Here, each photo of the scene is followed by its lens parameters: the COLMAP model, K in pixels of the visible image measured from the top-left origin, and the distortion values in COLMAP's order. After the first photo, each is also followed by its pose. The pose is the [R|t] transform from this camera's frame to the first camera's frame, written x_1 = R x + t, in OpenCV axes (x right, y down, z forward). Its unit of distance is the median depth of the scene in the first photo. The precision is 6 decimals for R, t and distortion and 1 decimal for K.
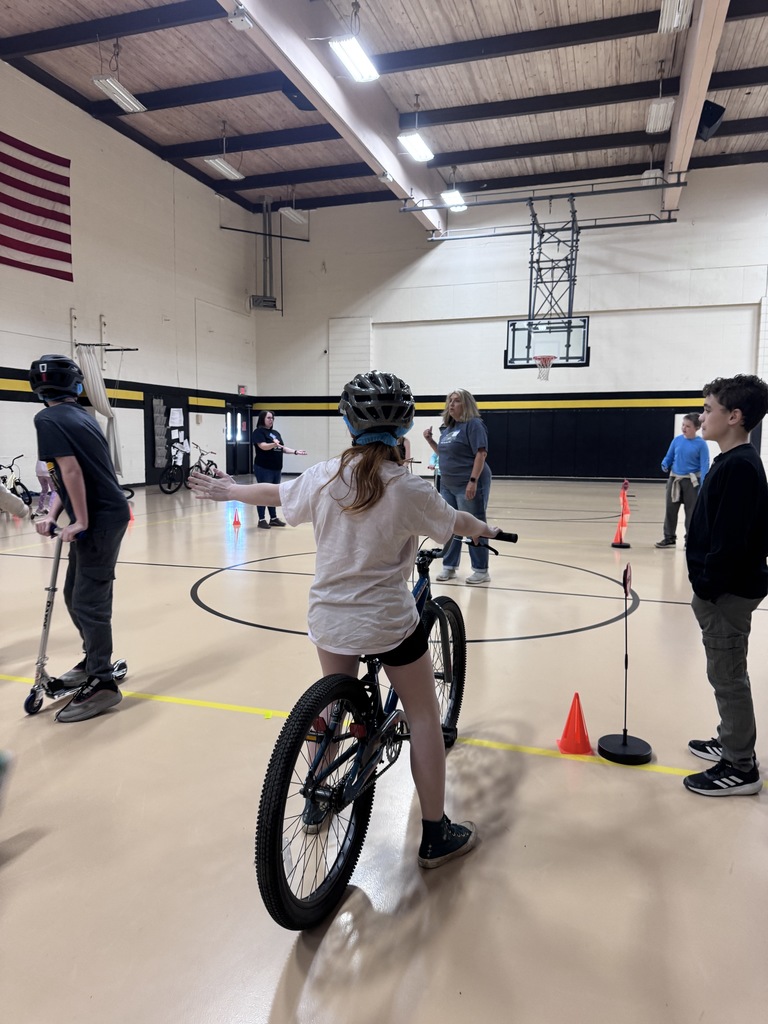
lens RADIAL K [[746.9, 0, 382.5], [0, 746.9, 497.7], [0, 0, 1]] dist [0.029964, -0.008449]
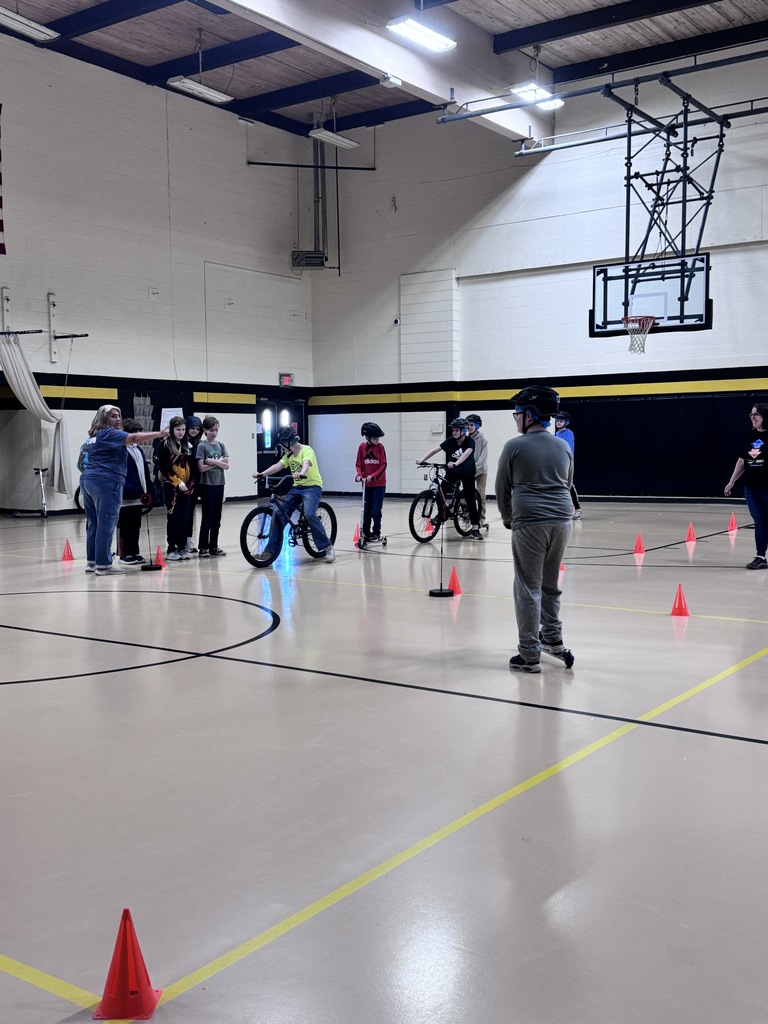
lens RADIAL K [[1103.1, 0, 386.2], [0, 1103.1, 506.6], [0, 0, 1]] dist [0.069995, 0.000000]
pose [[0.958149, 0.000395, -0.286270, 0.271429], [-0.005563, 0.999836, -0.017242, -0.000635], [0.286216, 0.018113, 0.957994, -0.014692]]
